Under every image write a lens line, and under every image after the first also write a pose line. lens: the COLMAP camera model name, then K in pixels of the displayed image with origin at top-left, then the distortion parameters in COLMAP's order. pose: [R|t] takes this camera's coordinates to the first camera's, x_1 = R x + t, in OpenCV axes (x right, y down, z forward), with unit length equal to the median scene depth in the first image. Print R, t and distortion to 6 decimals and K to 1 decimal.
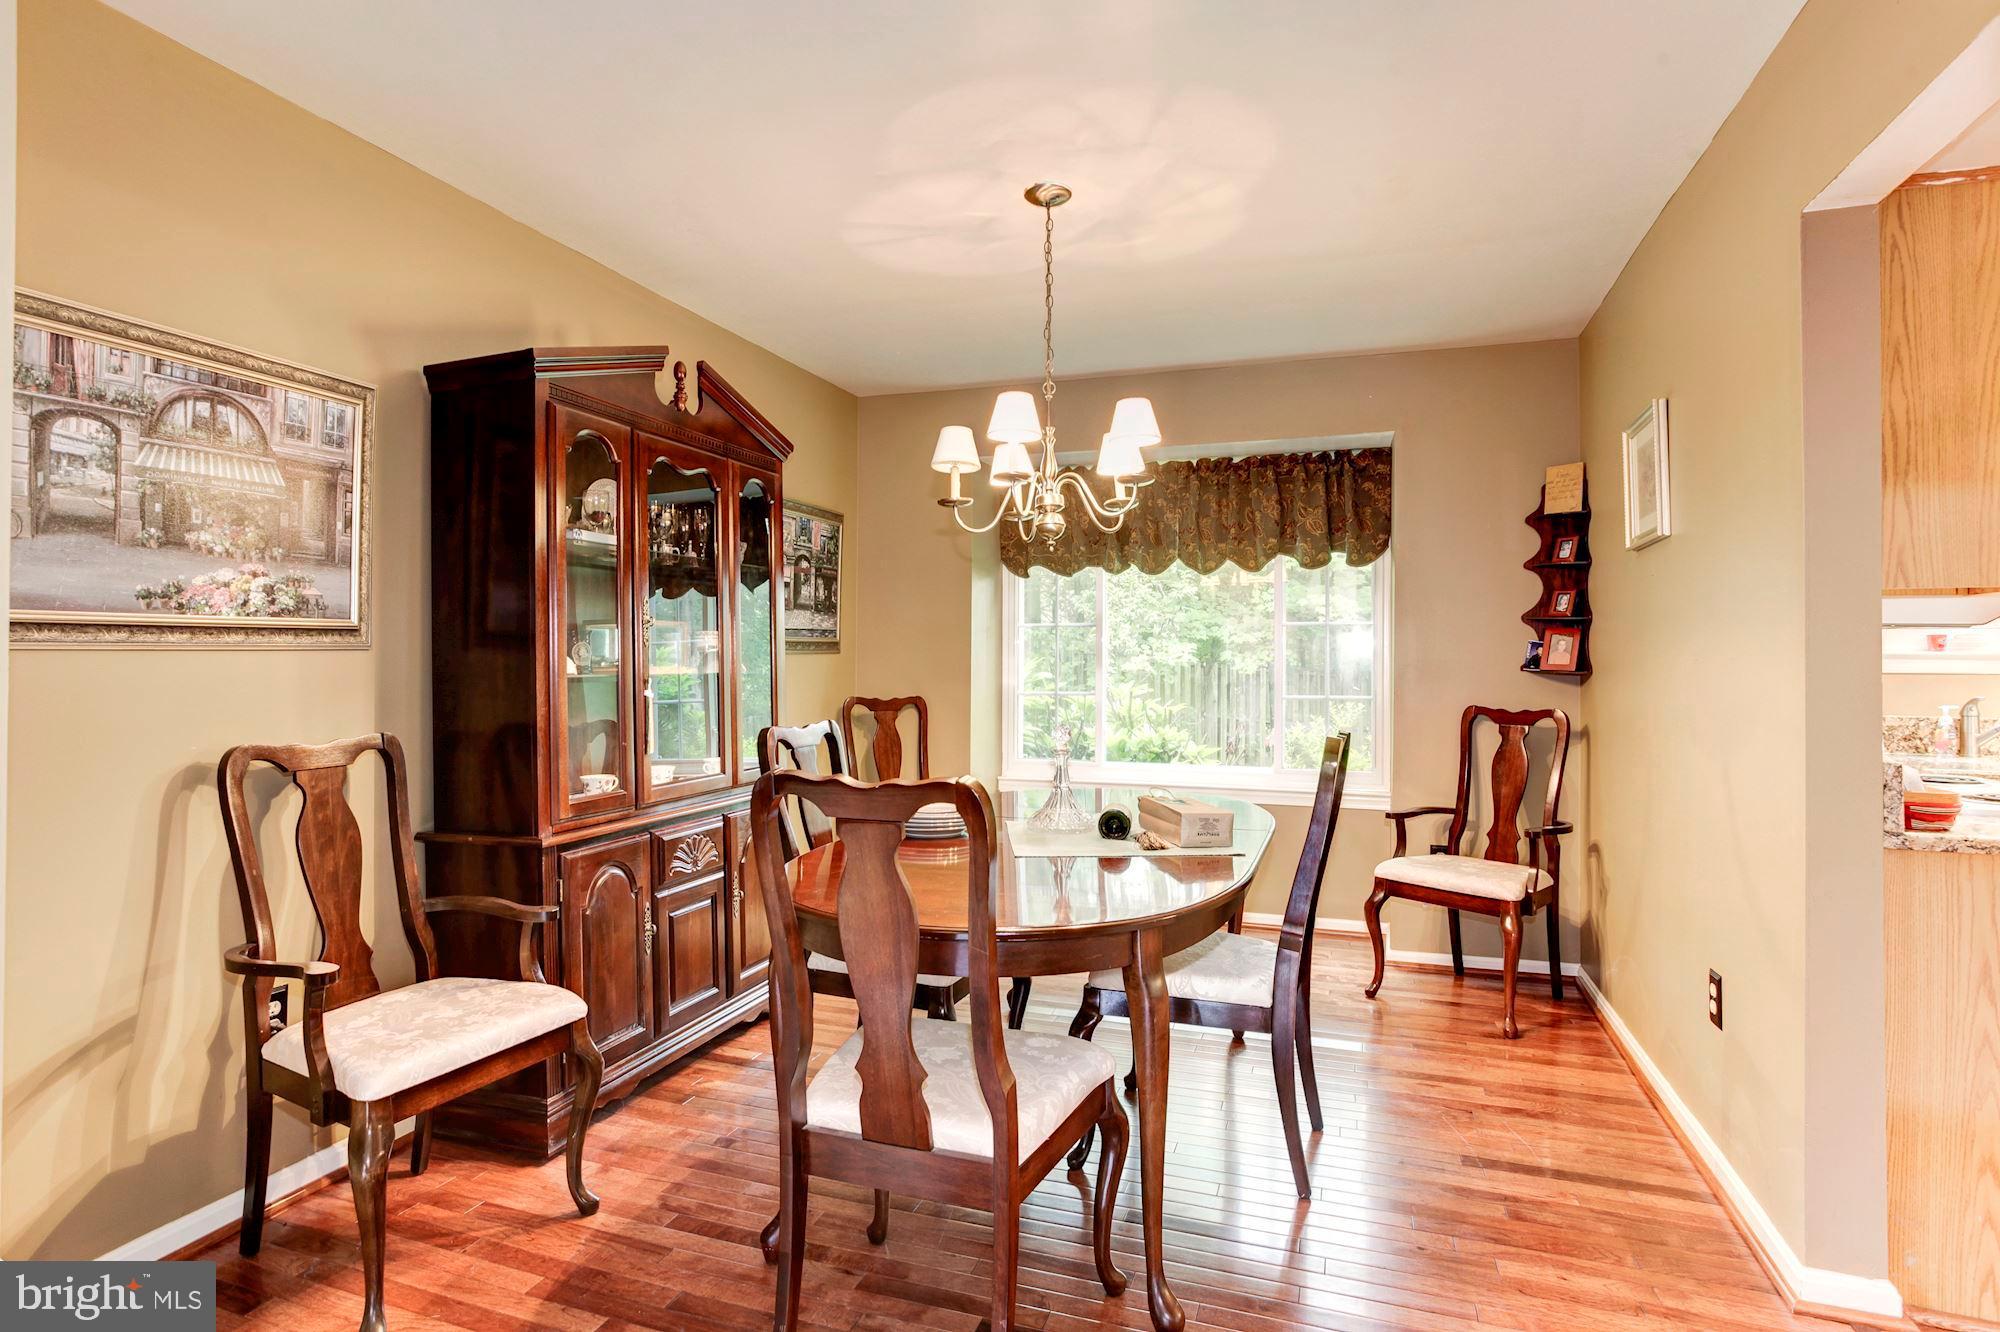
lens RADIAL K [[1010.6, 0, 979.0], [0, 1010.6, 673.0], [0, 0, 1]] dist [-0.034267, 0.018379]
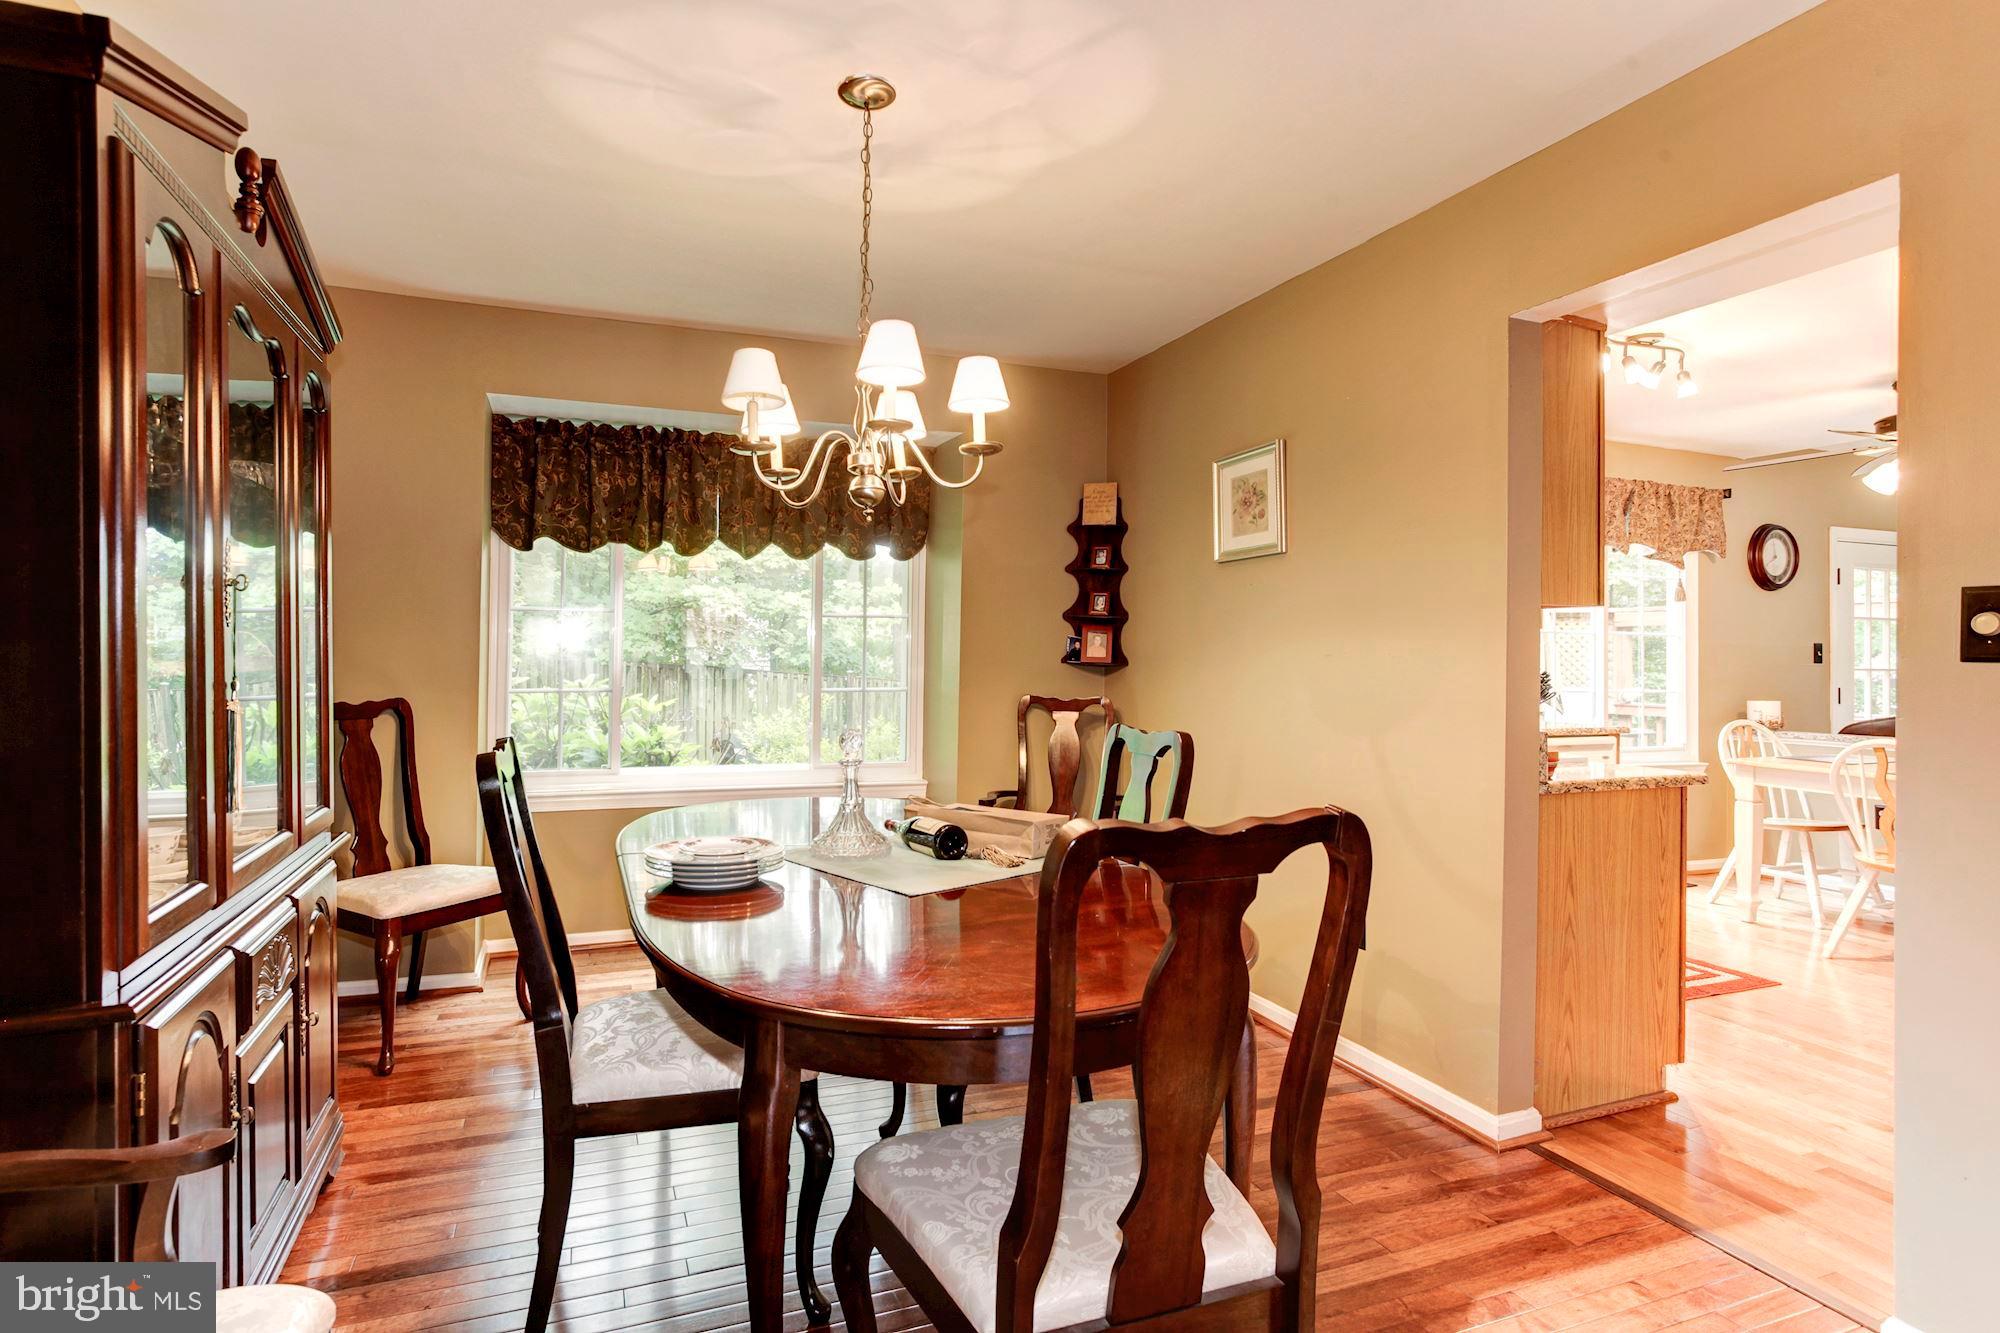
lens RADIAL K [[1010.6, 0, 995.0], [0, 1010.6, 666.0], [0, 0, 1]] dist [-0.034267, 0.018379]
pose [[0.775993, -0.003540, 0.630731, -0.230775], [0.002190, 0.999993, 0.002919, -0.002481], [-0.630737, -0.000884, 0.775996, 0.177212]]
